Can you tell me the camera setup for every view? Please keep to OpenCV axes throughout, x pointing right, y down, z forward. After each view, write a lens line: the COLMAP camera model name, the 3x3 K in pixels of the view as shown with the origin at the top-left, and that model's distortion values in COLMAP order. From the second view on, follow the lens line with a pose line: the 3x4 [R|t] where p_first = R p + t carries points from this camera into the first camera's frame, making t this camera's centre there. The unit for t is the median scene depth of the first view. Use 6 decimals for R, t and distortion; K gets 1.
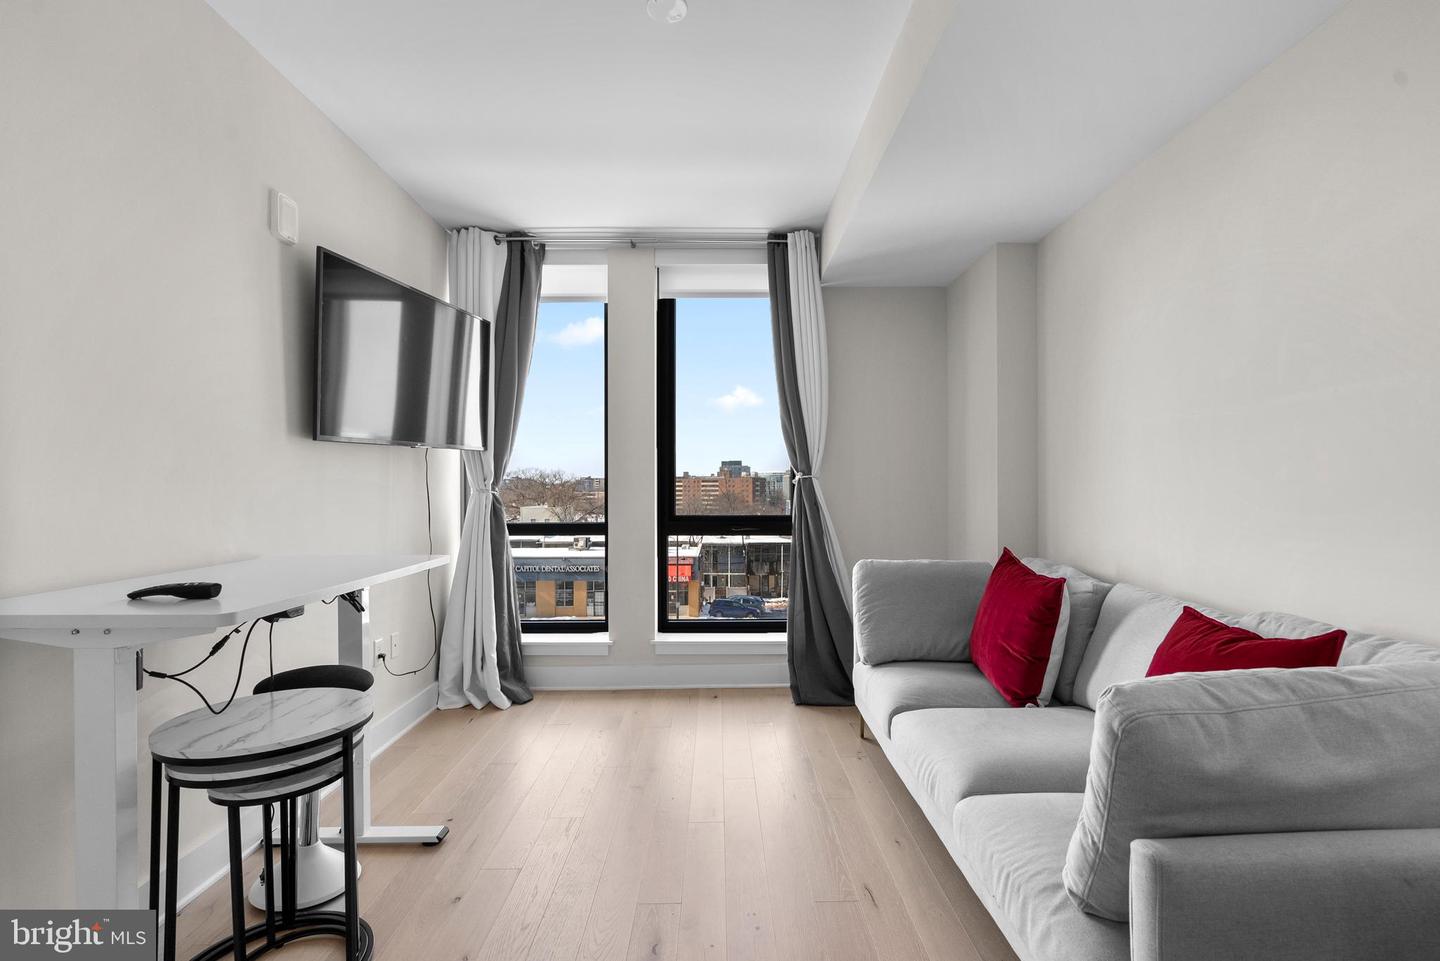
lens RADIAL K [[656.7, 0, 721.3], [0, 656.7, 487.0], [0, 0, 1]] dist [0.000393, 0.000725]
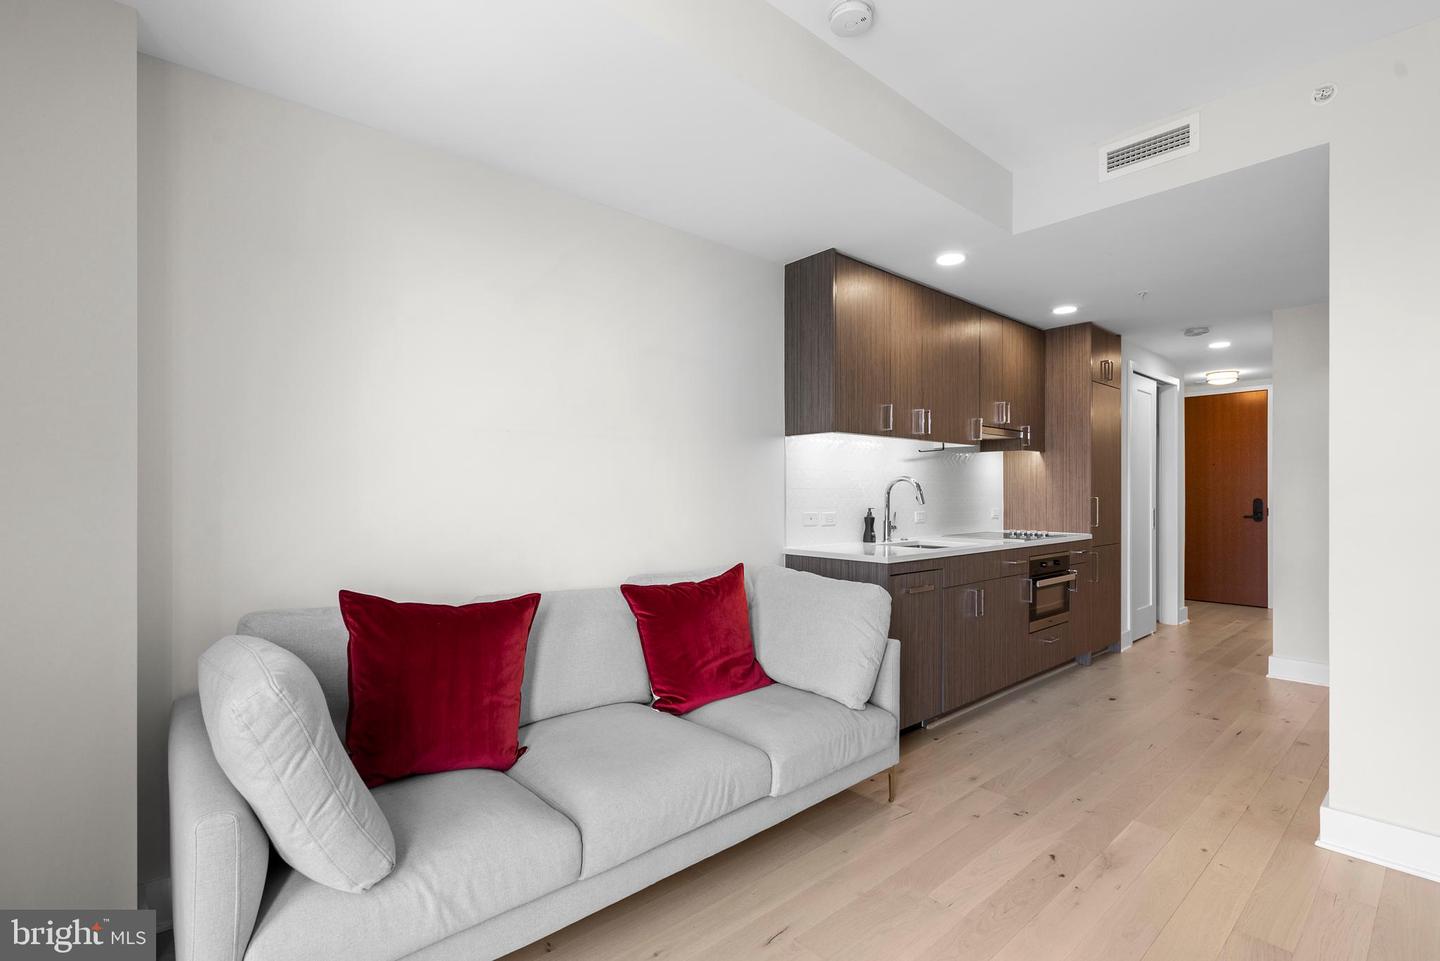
lens RADIAL K [[659.9, 0, 722.5], [0, 659.9, 482.4], [0, 0, 1]] dist [-0.001607, 0.001036]
pose [[-0.653375, 0.012079, 0.756938, -0.226328], [0.001302, 0.999889, -0.014832, -0.005372], [-0.757034, -0.008705, -0.653318, 0.856808]]
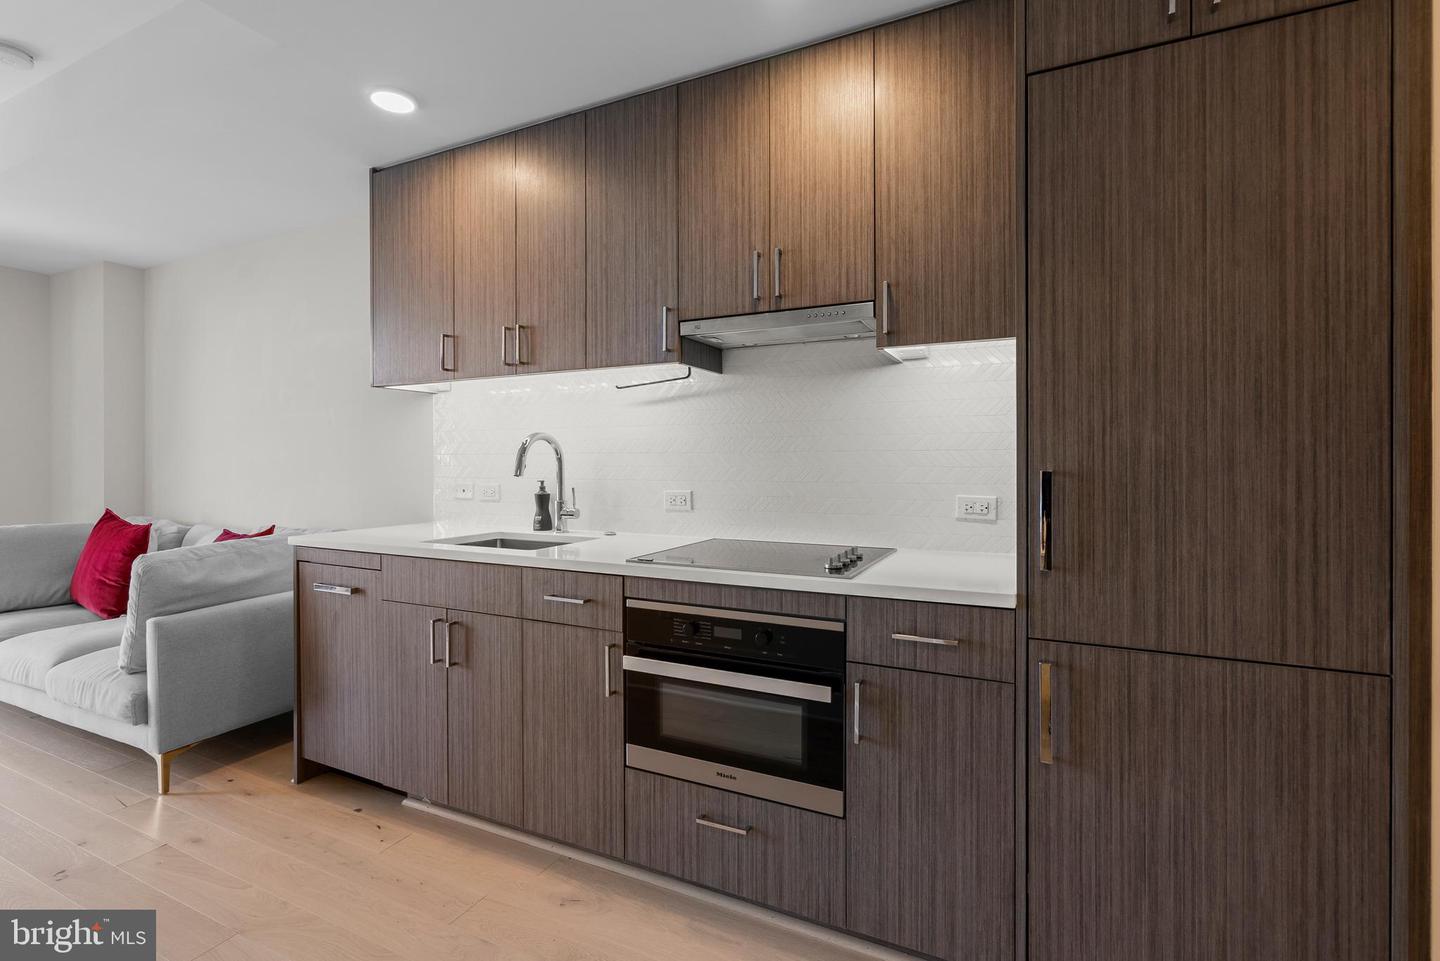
lens RADIAL K [[662.0, 0, 720.2], [0, 662.0, 465.9], [0, 0, 1]] dist [-0.001567, 0.000226]
pose [[0.444165, -0.000654, 0.895945, -0.144885], [-0.002811, 0.999994, 0.002123, 0.001899], [-0.895941, -0.003462, 0.444160, -0.484361]]
